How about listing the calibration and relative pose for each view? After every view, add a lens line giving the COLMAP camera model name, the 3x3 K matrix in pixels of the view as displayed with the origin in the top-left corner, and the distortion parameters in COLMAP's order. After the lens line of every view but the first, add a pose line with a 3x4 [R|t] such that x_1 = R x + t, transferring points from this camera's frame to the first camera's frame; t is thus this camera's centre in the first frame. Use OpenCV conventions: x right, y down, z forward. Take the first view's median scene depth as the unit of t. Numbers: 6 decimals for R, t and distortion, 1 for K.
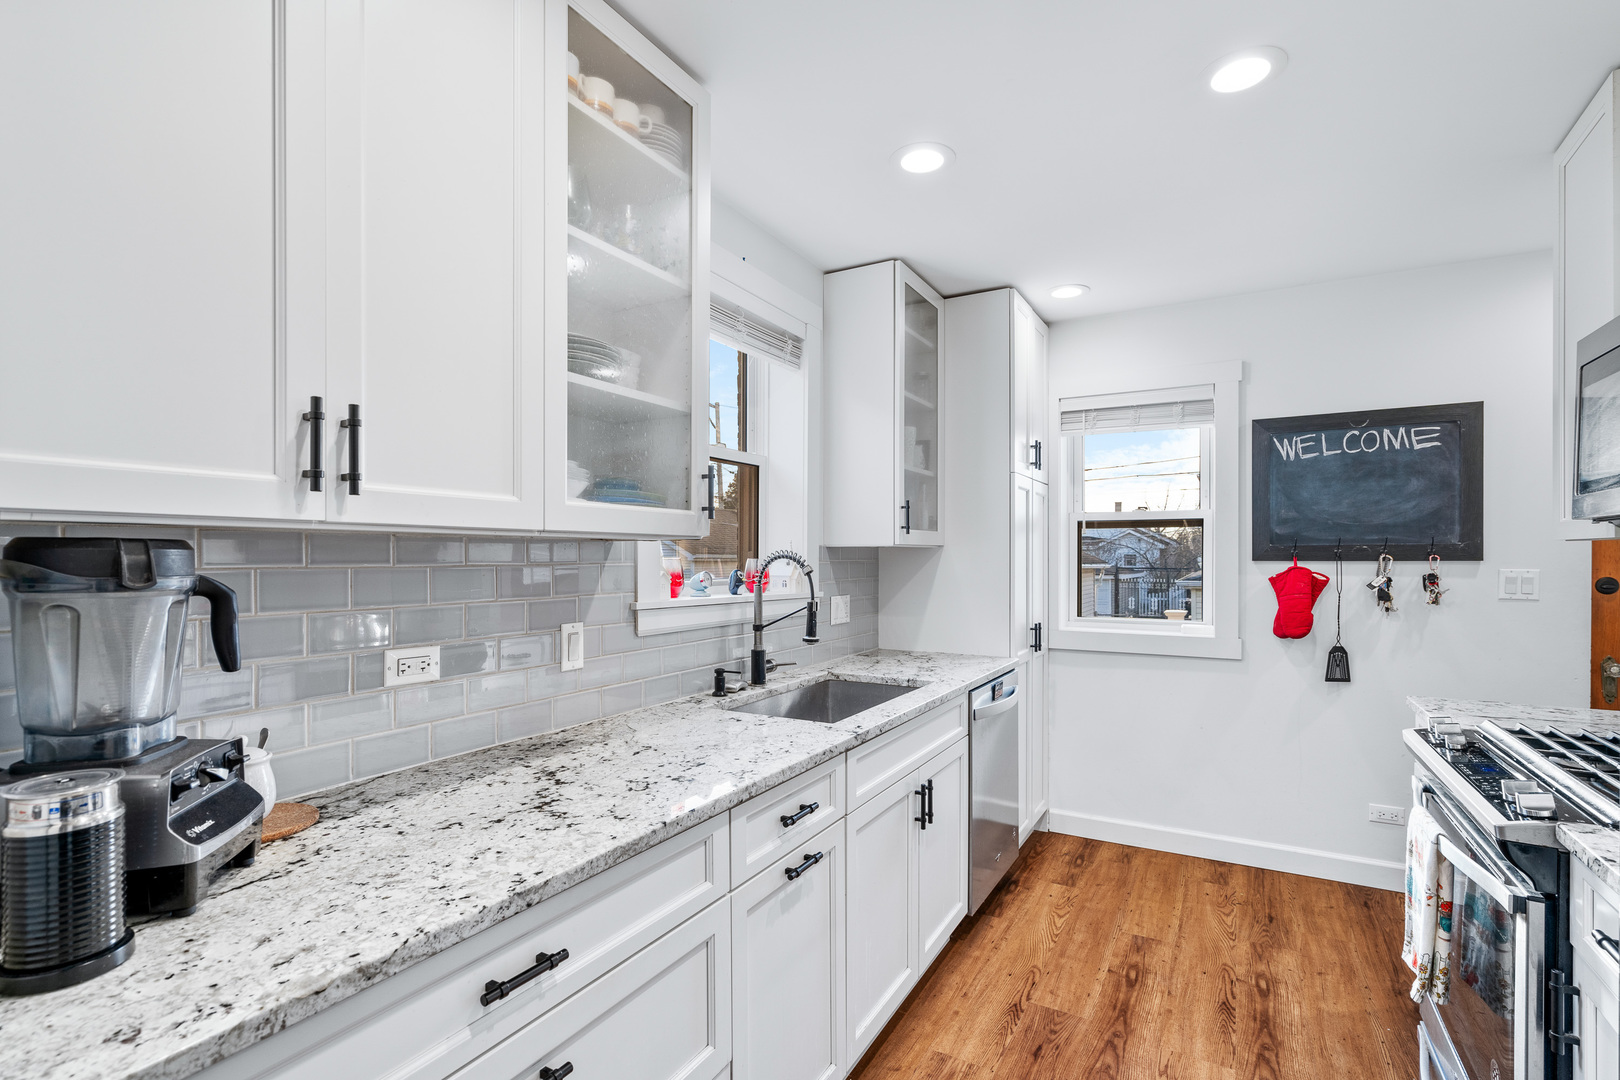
lens RADIAL K [[765.5, 0, 809.5], [0, 765.5, 558.3], [0, 0, 1]] dist [0.000432, 0.000017]
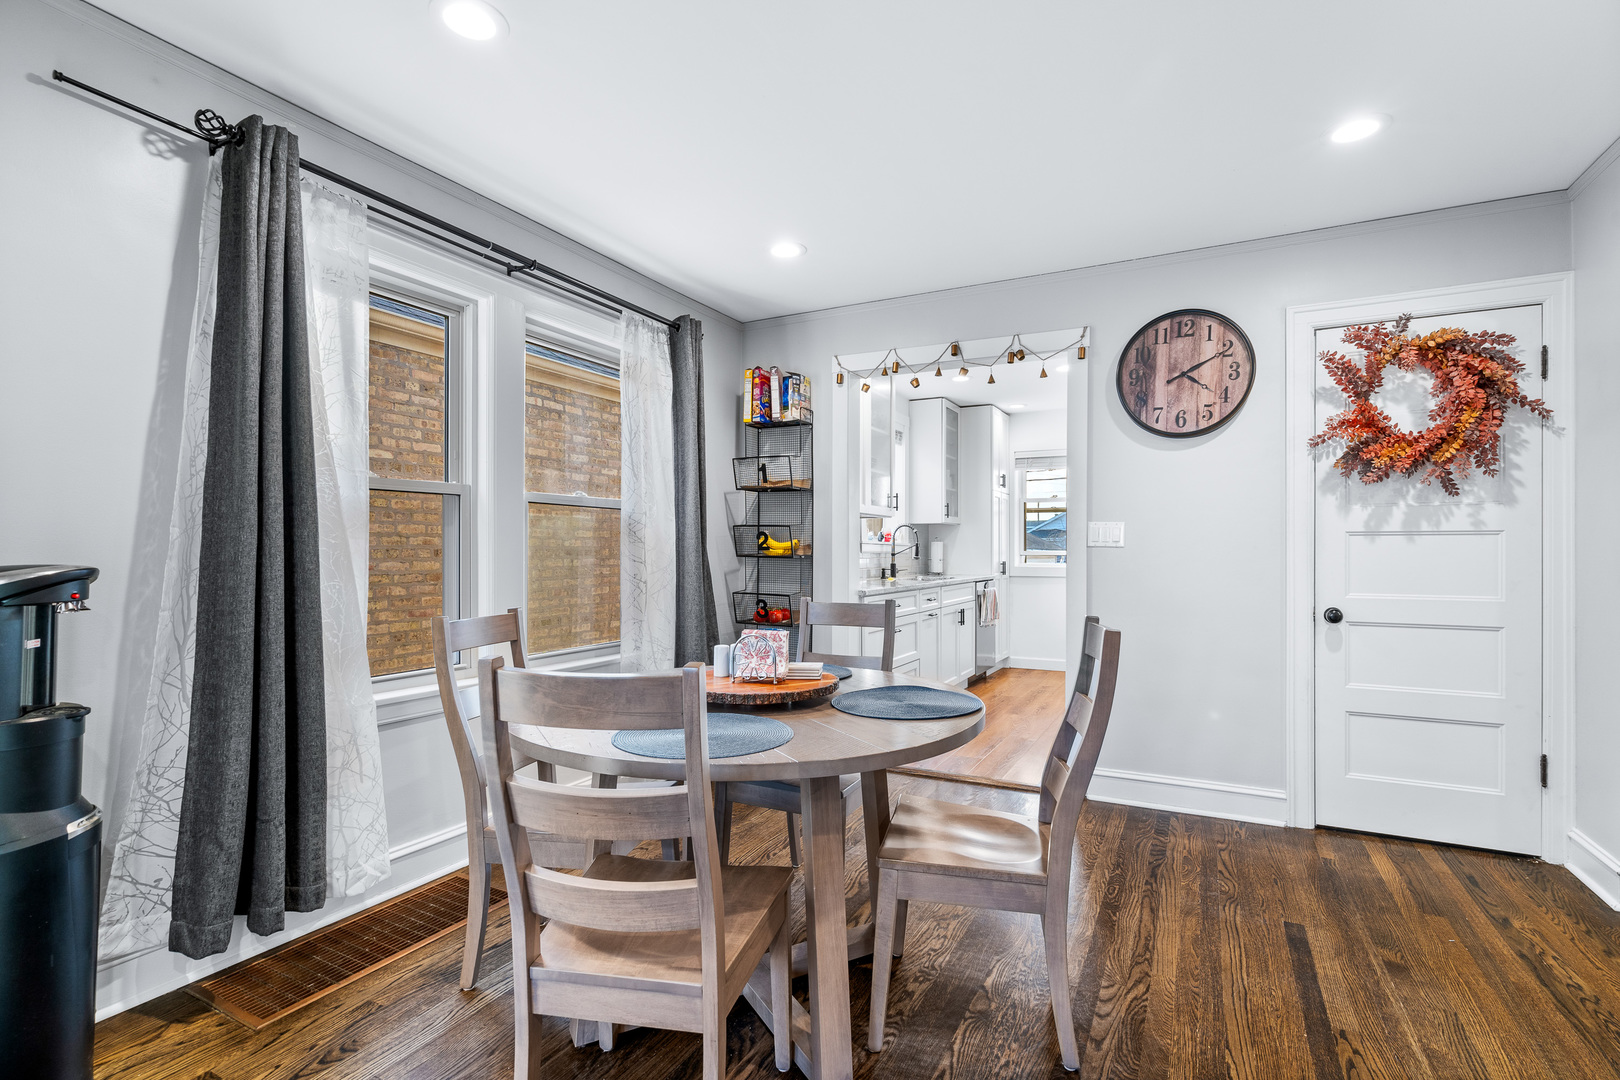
lens RADIAL K [[788.5, 0, 807.9], [0, 788.5, 545.4], [0, 0, 1]] dist [0.000361, 0.000467]
pose [[0.999178, 0.000167, 0.040528, -0.375654], [0.000092, 0.999980, -0.006384, 0.063821], [-0.040528, 0.006382, 0.999158, -1.308431]]
